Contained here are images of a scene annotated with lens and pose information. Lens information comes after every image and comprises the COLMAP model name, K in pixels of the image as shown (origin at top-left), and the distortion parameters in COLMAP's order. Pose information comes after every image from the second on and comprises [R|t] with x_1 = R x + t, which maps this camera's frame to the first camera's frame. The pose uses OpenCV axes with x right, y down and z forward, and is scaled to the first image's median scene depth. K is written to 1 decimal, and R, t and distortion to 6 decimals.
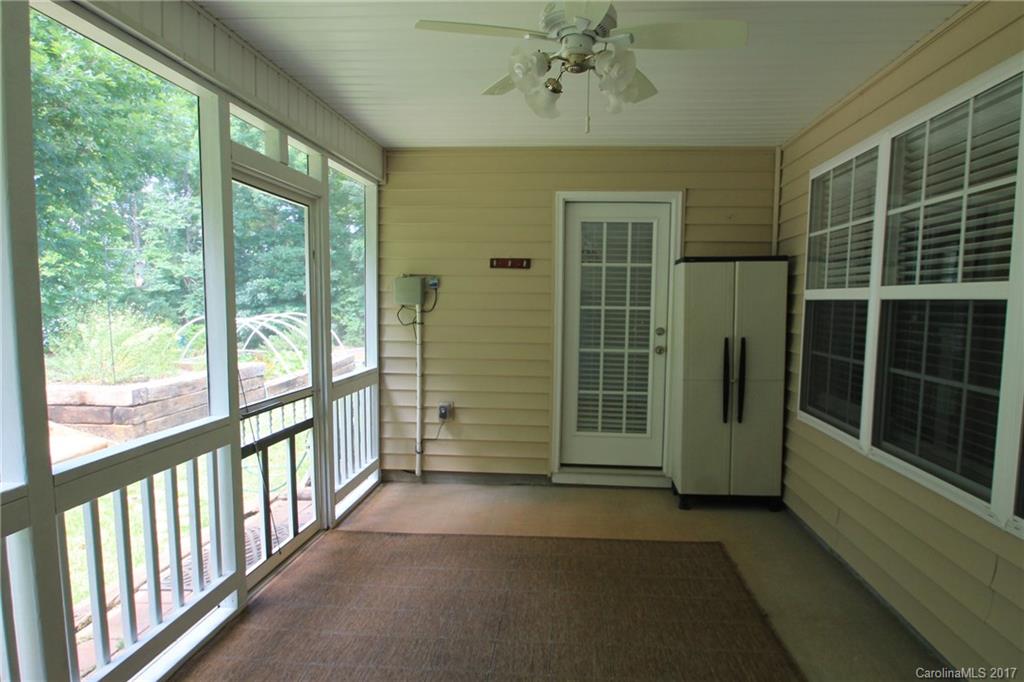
lens RADIAL K [[583.9, 0, 512.0], [0, 583.9, 341.0], [0, 0, 1]] dist [0.006577, 0.000403]
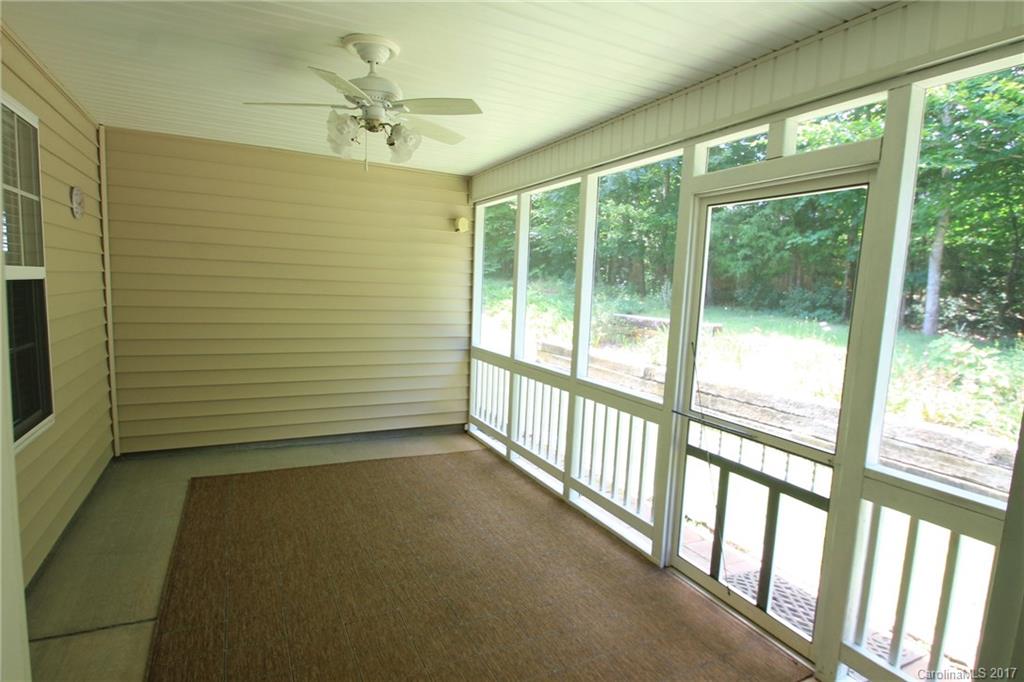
lens RADIAL K [[519.3, 0, 512.0], [0, 519.3, 341.0], [0, 0, 1]] dist [0.000139, 0.000043]
pose [[-0.832452, 0.003706, -0.554084, 0.375840], [-0.092705, 0.984951, 0.145866, -0.128239], [0.546286, 0.172793, -0.819581, 1.602818]]
